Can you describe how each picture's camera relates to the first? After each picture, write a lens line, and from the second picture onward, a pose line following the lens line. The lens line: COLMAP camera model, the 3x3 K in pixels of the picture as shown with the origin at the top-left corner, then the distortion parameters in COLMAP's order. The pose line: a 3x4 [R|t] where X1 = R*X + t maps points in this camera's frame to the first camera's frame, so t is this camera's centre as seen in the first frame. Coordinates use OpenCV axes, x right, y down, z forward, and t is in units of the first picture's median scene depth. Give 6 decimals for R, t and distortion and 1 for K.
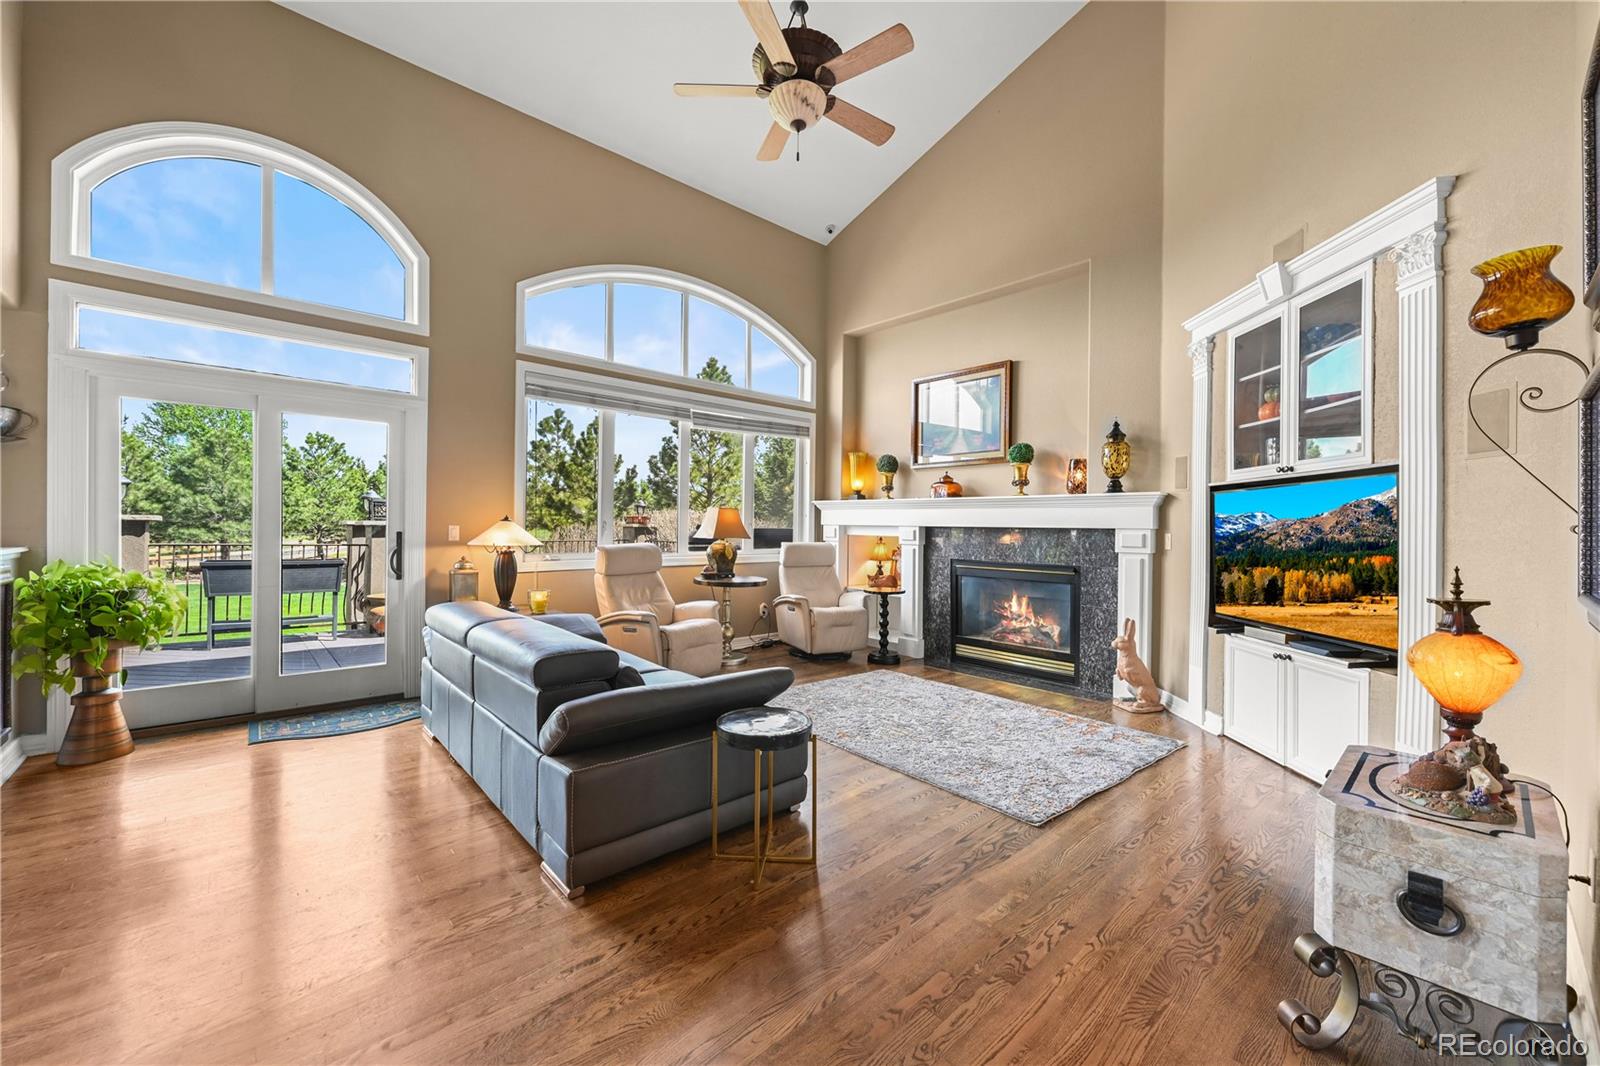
lens RADIAL K [[628.0, 0, 796.2], [0, 628.0, 534.4], [0, 0, 1]] dist [-0.001783, -0.000261]
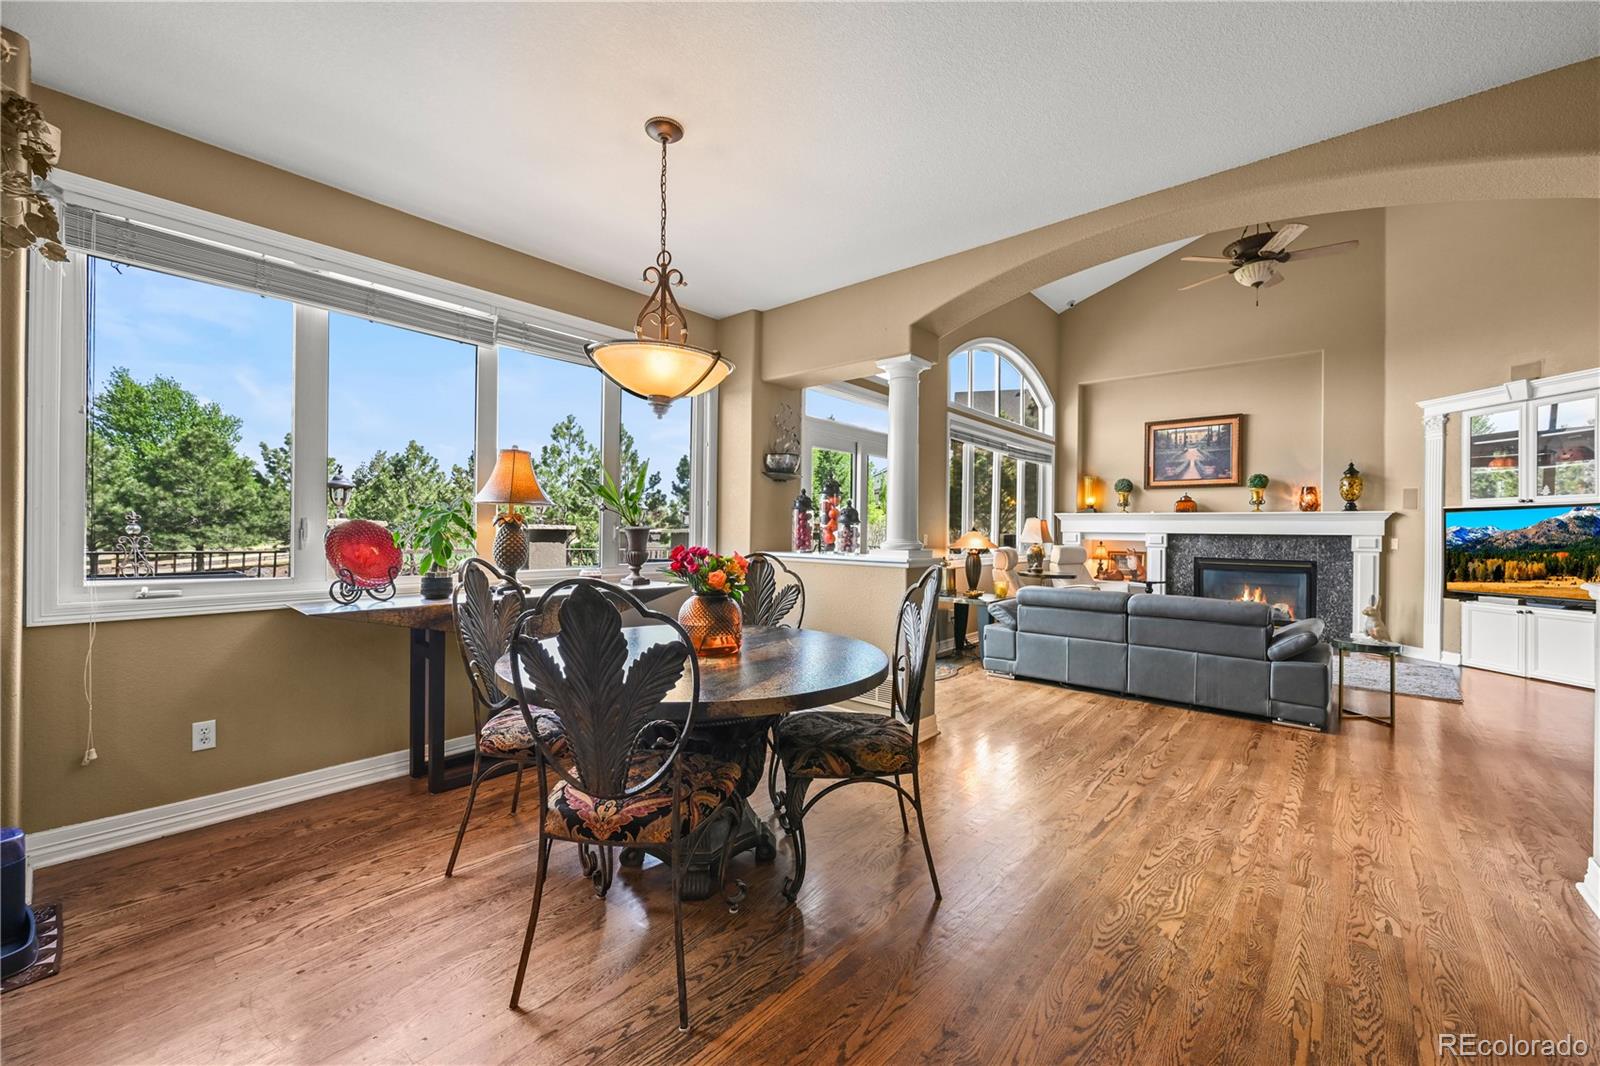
lens RADIAL K [[628.0, 0, 804.2], [0, 628.0, 531.2], [0, 0, 1]] dist [-0.001783, -0.000261]
pose [[0.992582, -0.001297, 0.121573, -0.913800], [0.002613, 0.999940, -0.010664, -0.006082], [-0.121552, 0.010903, 0.992525, -0.298060]]
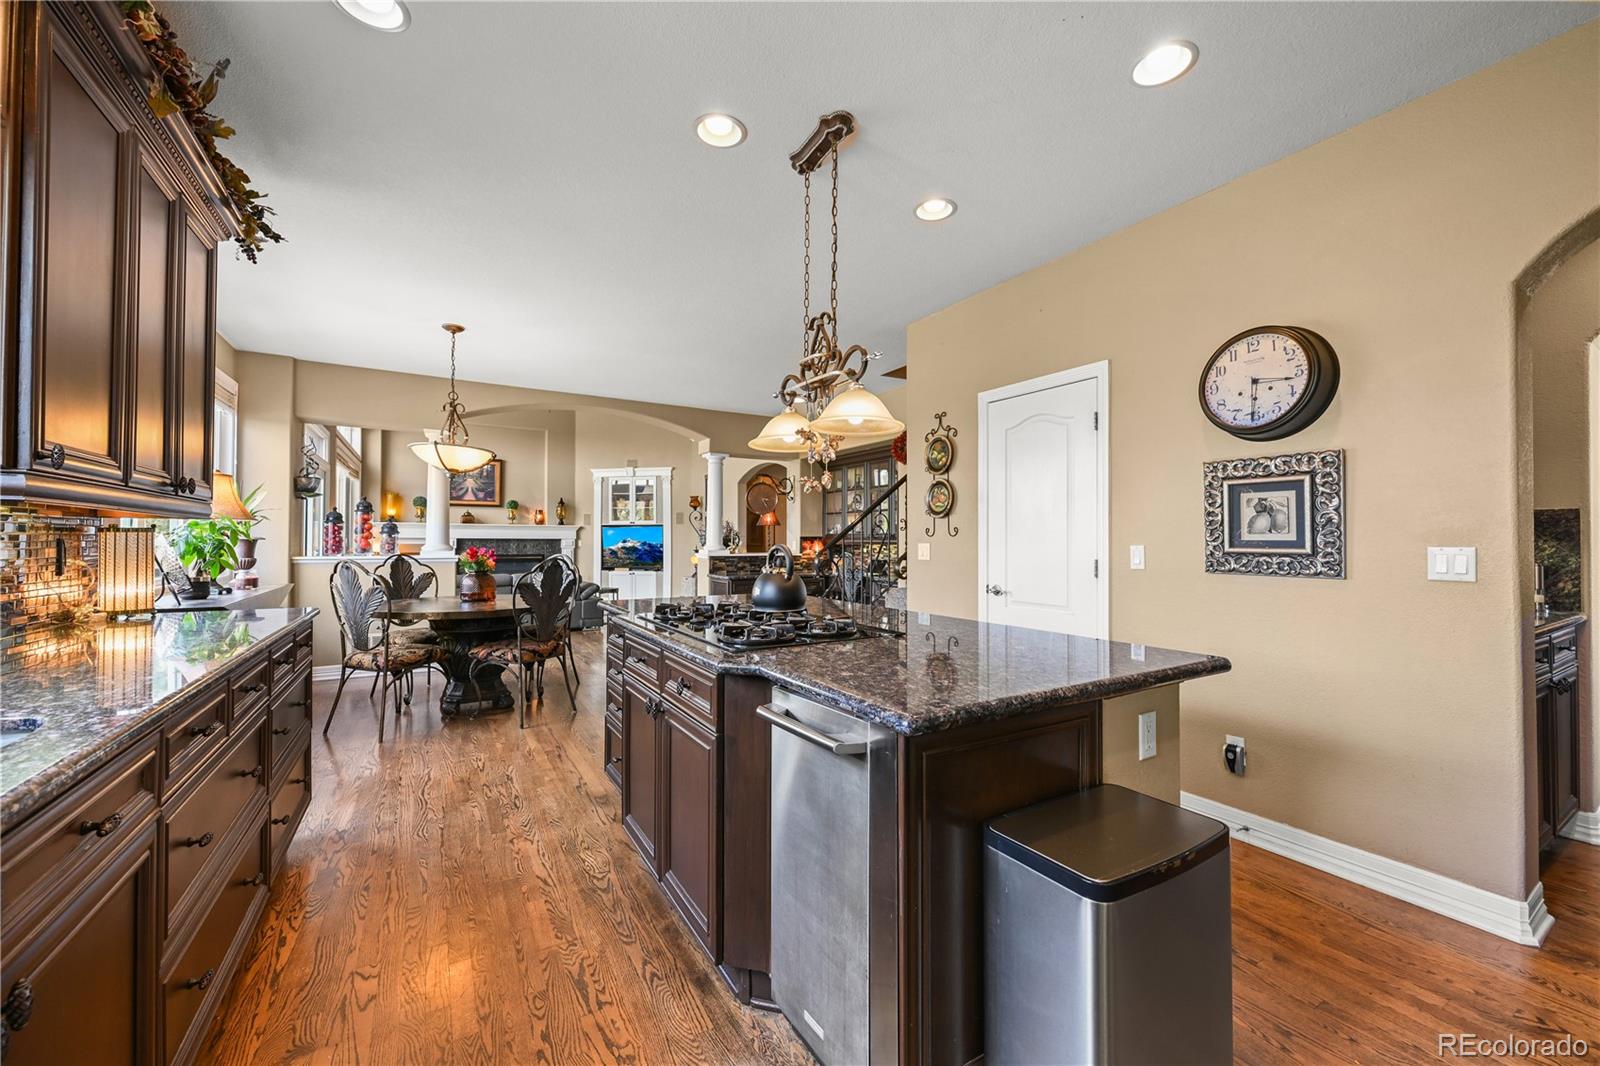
lens RADIAL K [[628.0, 0, 799.7], [0, 628.0, 531.5], [0, 0, 1]] dist [-0.001783, -0.000261]
pose [[0.206307, 0.001758, 0.978486, -1.771822], [0.010847, 0.999933, -0.004083, -0.017429], [-0.978427, 0.011456, 0.206274, -0.489435]]
